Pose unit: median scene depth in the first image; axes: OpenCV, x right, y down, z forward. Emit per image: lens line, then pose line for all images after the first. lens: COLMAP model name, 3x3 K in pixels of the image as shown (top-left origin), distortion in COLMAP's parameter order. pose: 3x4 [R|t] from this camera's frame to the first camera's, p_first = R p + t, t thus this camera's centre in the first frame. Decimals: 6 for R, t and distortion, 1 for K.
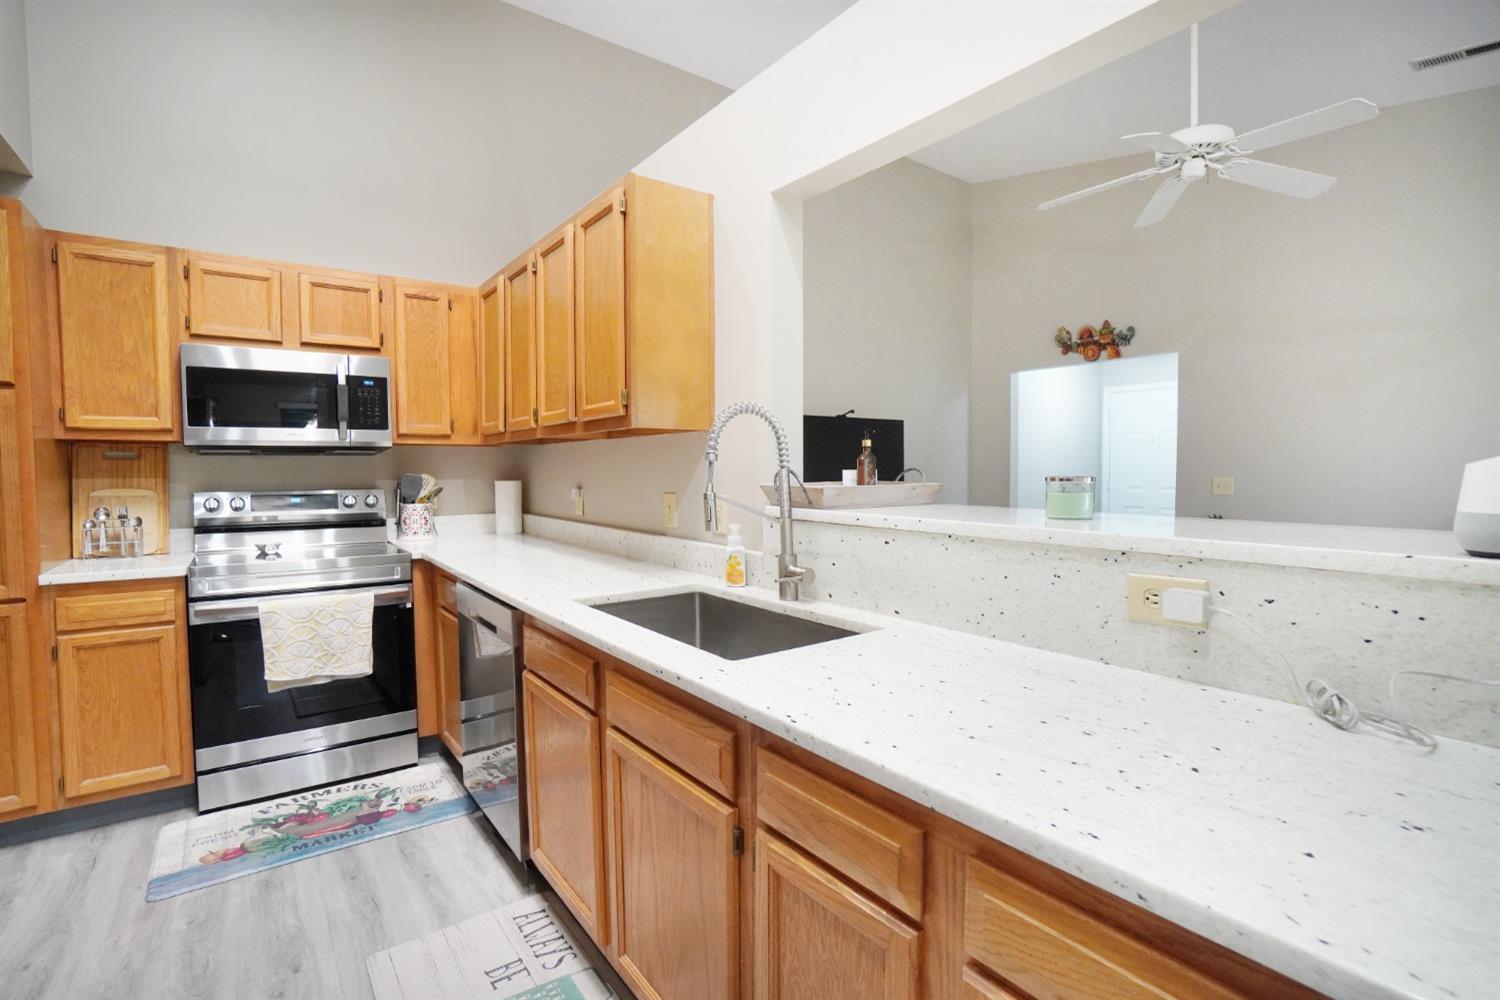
lens RADIAL K [[694.8, 0, 743.1], [0, 694.8, 498.1], [0, 0, 1]] dist [-0.066194, 0.026140]
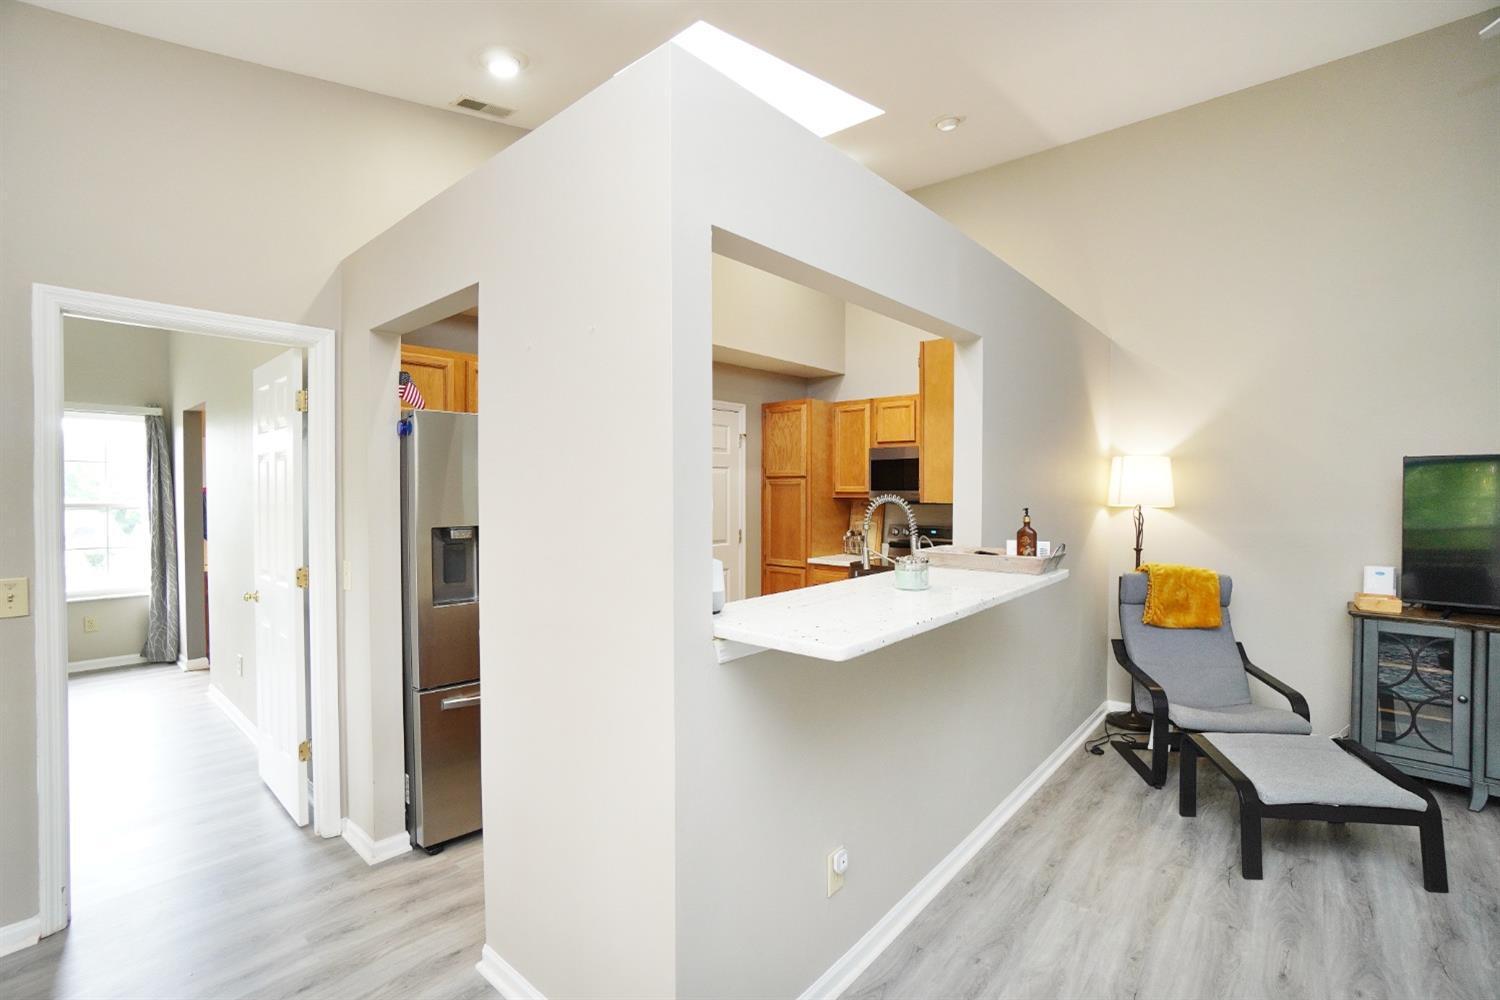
lens RADIAL K [[694.8, 0, 743.1], [0, 694.8, 498.1], [0, 0, 1]] dist [-0.066194, 0.026140]
pose [[0.205596, 0.016305, -0.978501, 1.049299], [-0.039243, 0.999194, 0.008404, -0.087991], [0.977850, 0.036671, 0.206070, 0.227416]]
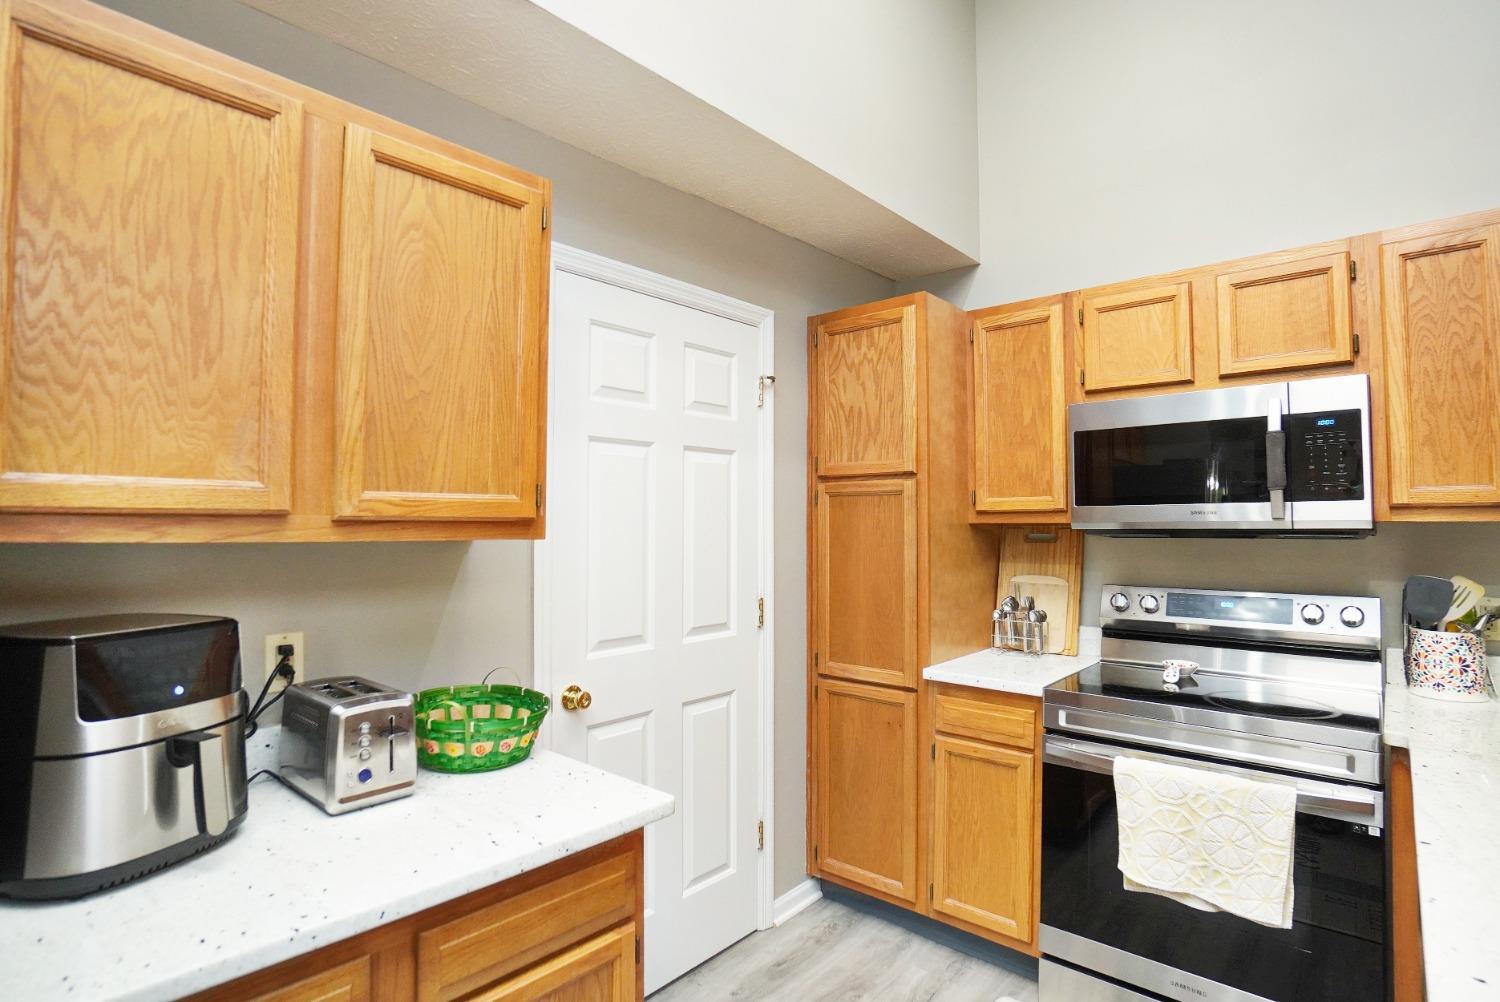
lens RADIAL K [[749.3, 0, 750.0], [0, 749.3, 501.0], [0, 0, 1]] dist [-0.063822, 0.025446]
pose [[0.202695, -0.025599, -0.978907, -0.035245], [-0.040703, 0.998574, -0.034541, -0.066022], [0.978396, 0.046846, 0.201364, 0.436352]]
